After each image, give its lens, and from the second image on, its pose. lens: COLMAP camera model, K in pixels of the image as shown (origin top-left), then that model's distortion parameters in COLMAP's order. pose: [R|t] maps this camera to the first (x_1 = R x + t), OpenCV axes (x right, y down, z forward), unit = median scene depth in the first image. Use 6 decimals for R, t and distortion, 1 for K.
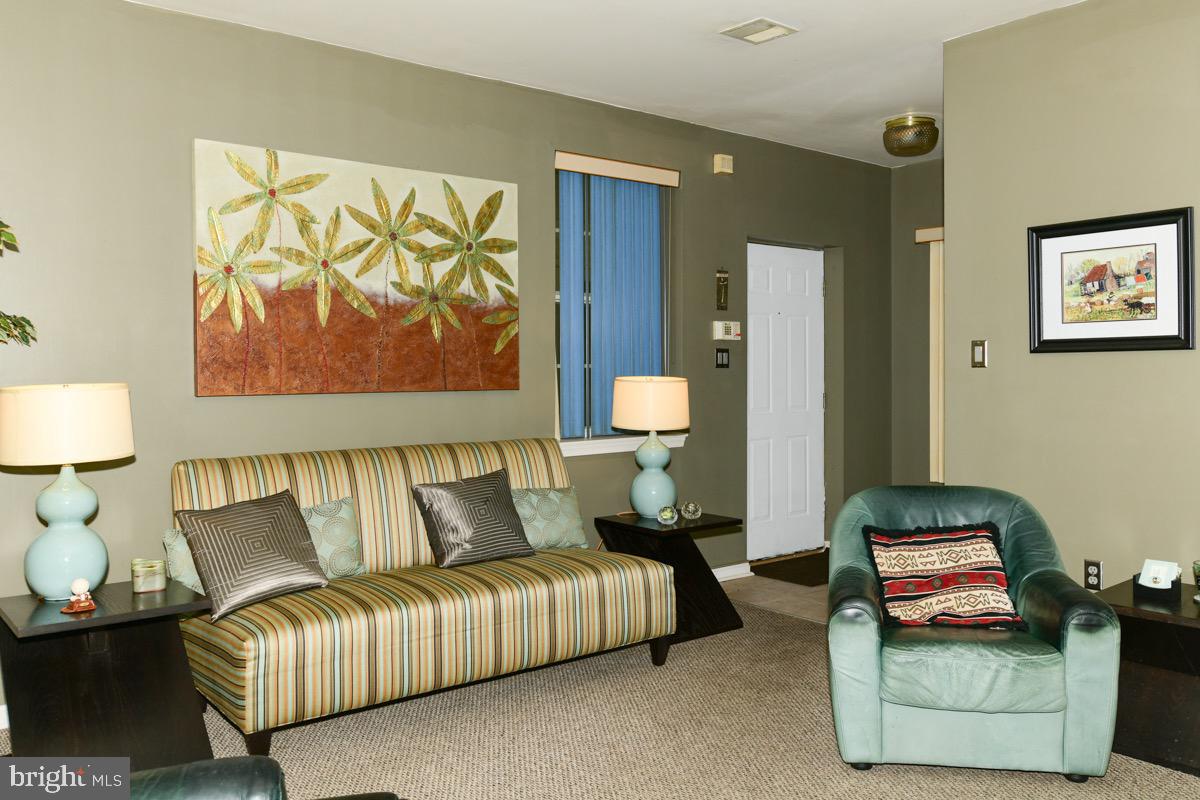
lens RADIAL K [[941.0, 0, 635.4], [0, 941.0, 387.3], [0, 0, 1]] dist [0.006550, -0.006133]
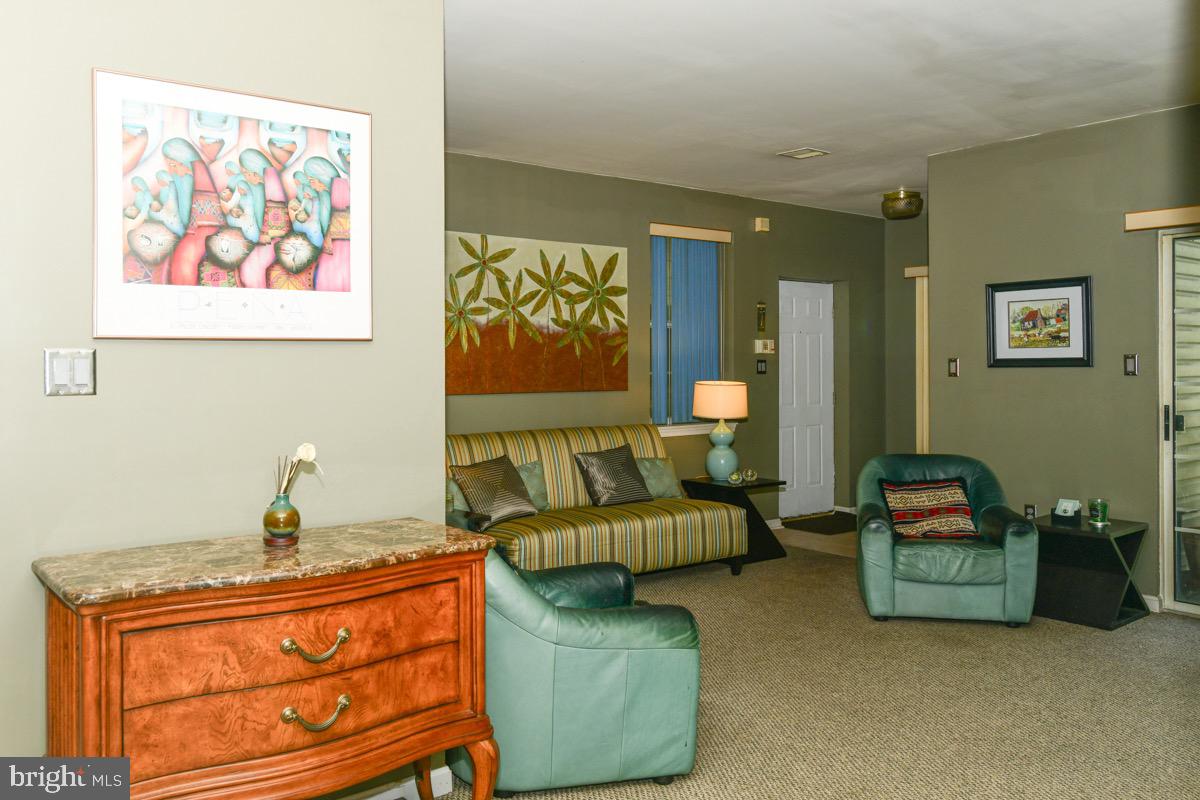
lens RADIAL K [[906.6, 0, 577.9], [0, 906.6, 368.1], [0, 0, 1]] dist [0.013364, -0.005301]
pose [[0.998931, 0.001090, -0.046218, -0.166453], [-0.001878, 0.999854, -0.016997, -0.009368], [0.046193, 0.017065, 0.998787, -0.476634]]
